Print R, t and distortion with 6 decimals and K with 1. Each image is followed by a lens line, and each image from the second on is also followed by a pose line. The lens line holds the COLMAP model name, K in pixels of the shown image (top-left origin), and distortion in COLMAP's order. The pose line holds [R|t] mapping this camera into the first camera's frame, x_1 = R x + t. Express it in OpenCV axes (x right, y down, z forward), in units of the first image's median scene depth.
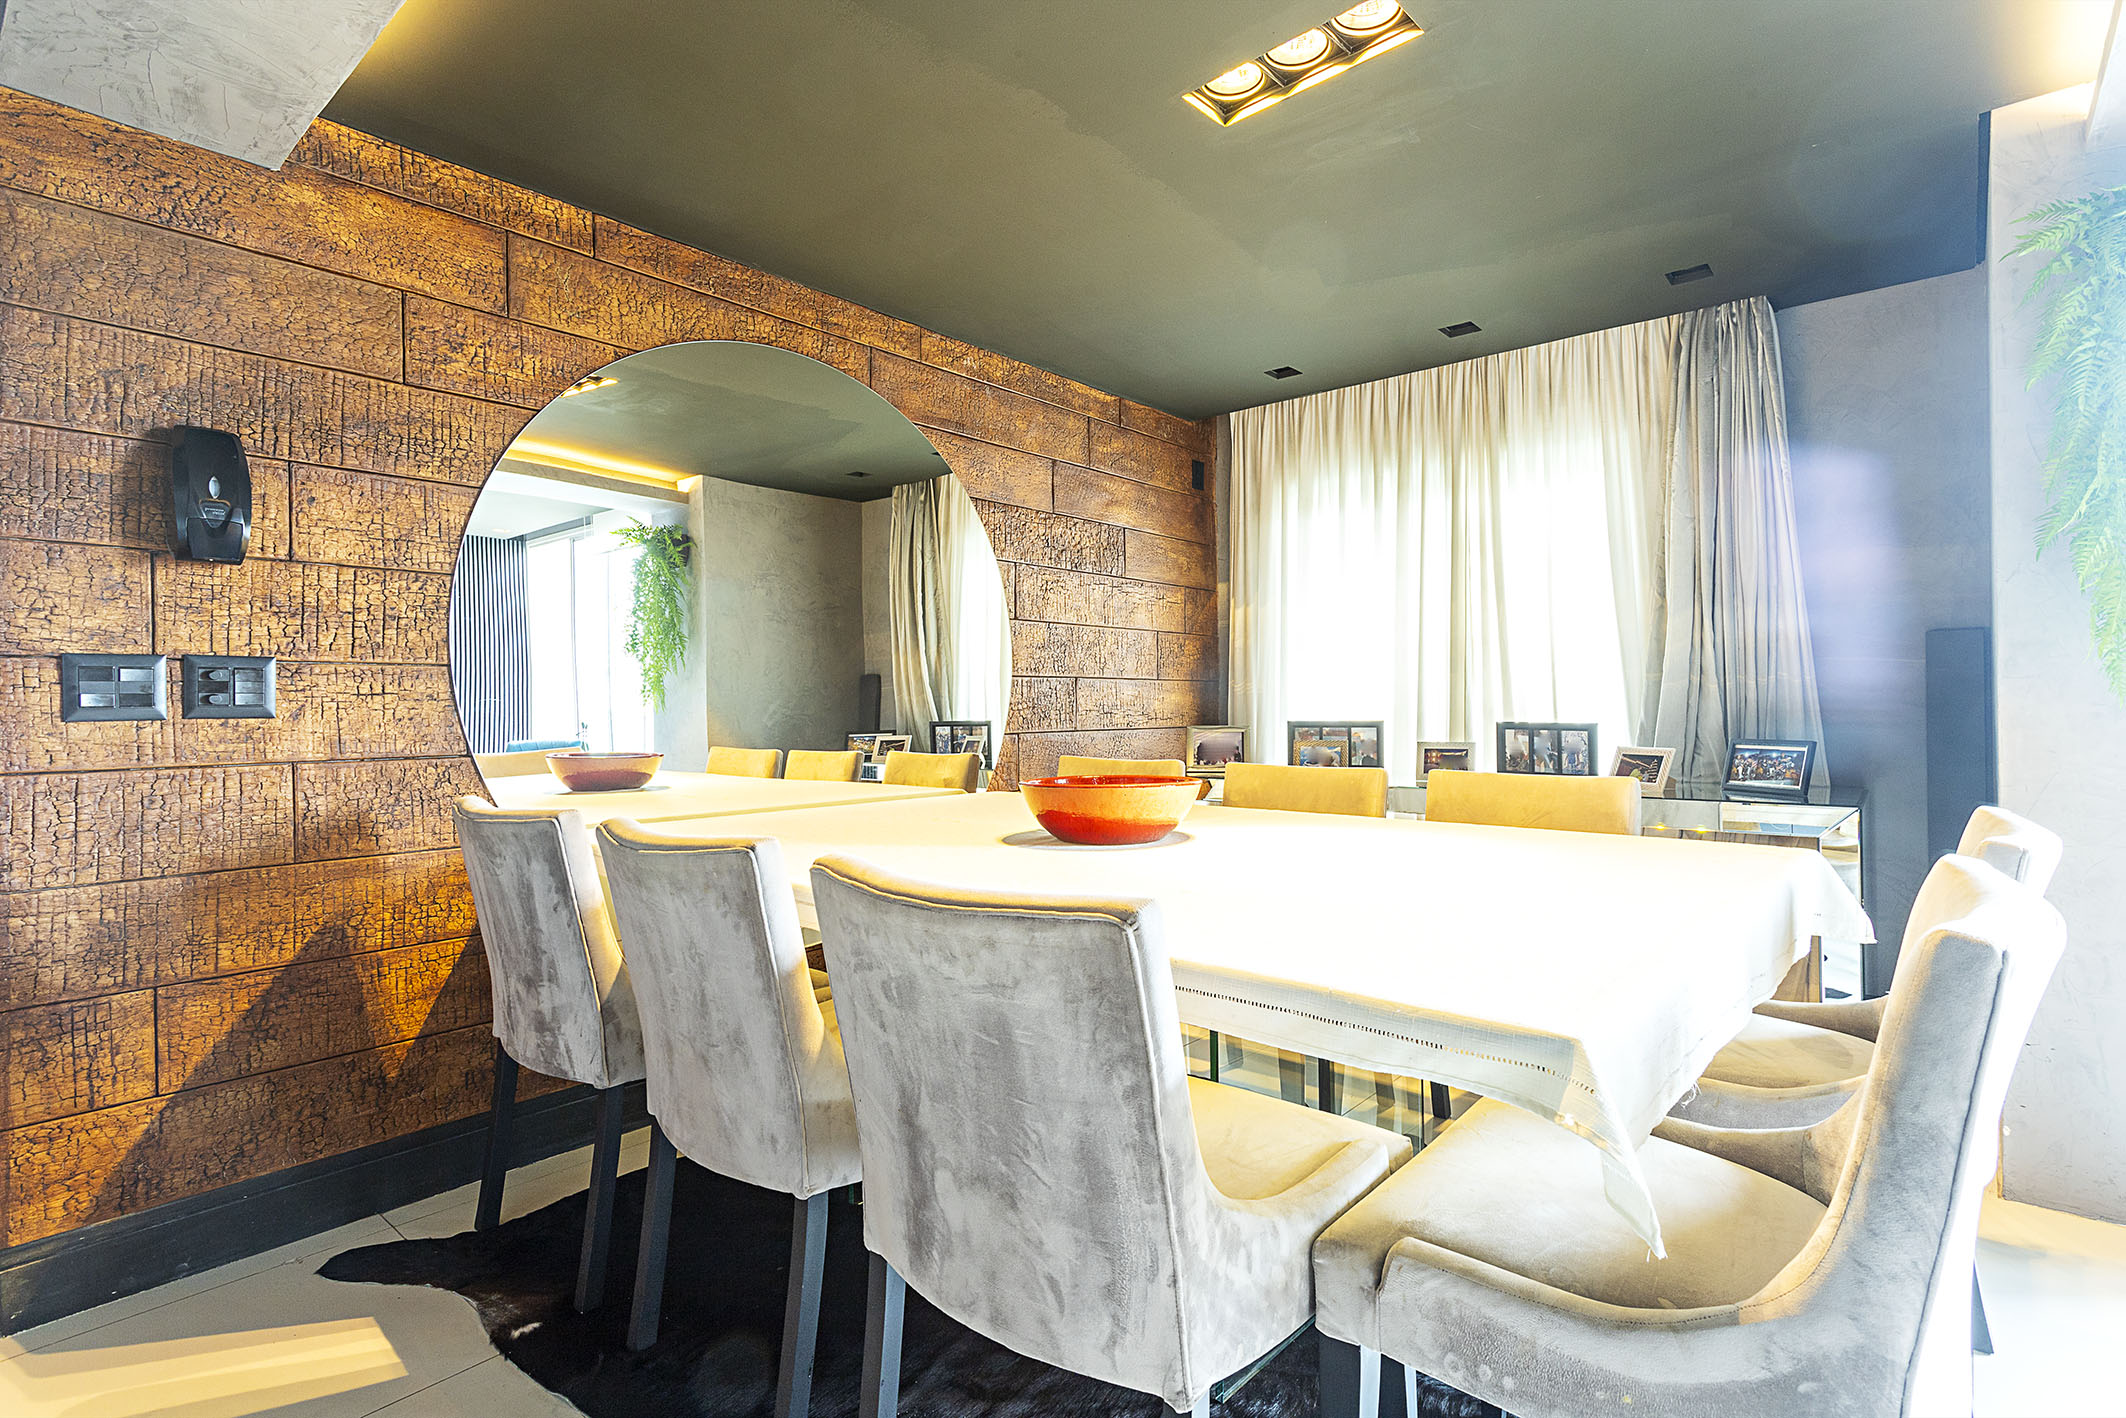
lens RADIAL K [[1043.6, 0, 1128.1], [0, 1043.6, 696.6], [0, 0, 1]] dist [-0.001840, -0.000132]
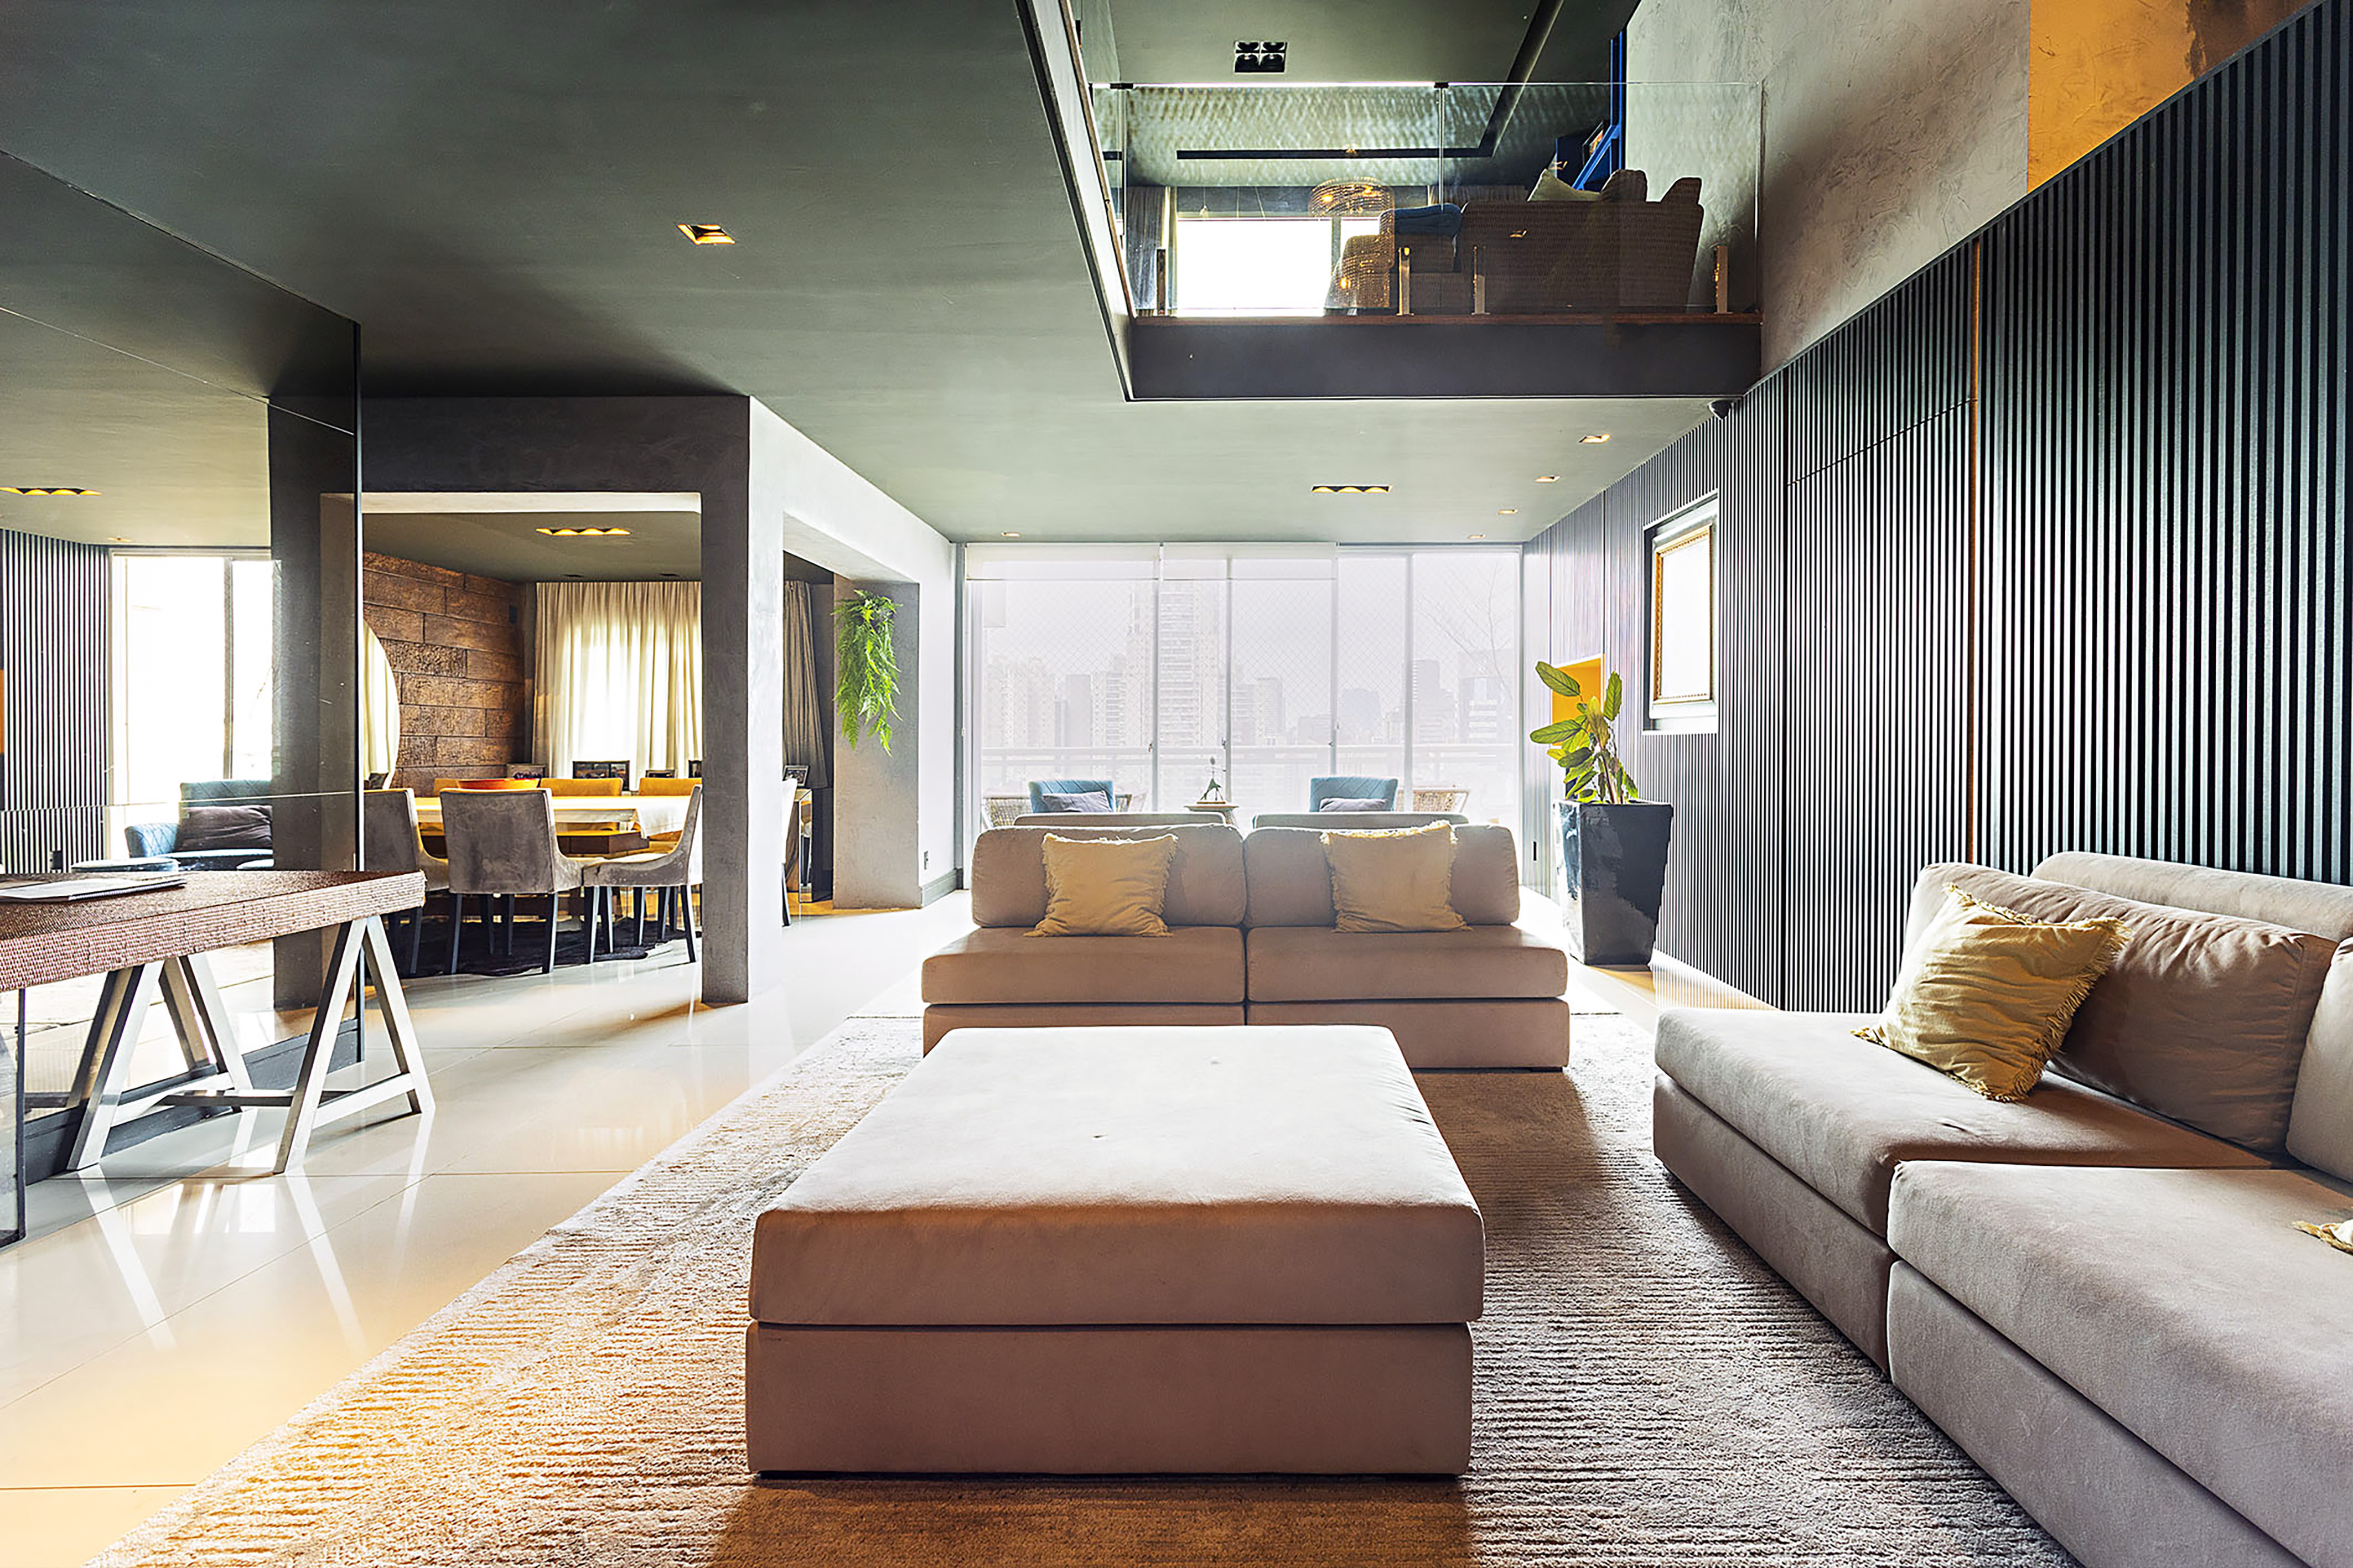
lens RADIAL K [[1157.6, 0, 1244.2], [0, 1157.6, 720.4], [0, 0, 1]] dist [-0.000649, -0.000031]
pose [[0.773942, 0.018206, 0.632995, -0.232102], [-0.004781, 0.999726, -0.022907, -0.006748], [-0.633238, 0.014703, 0.773817, -1.380939]]
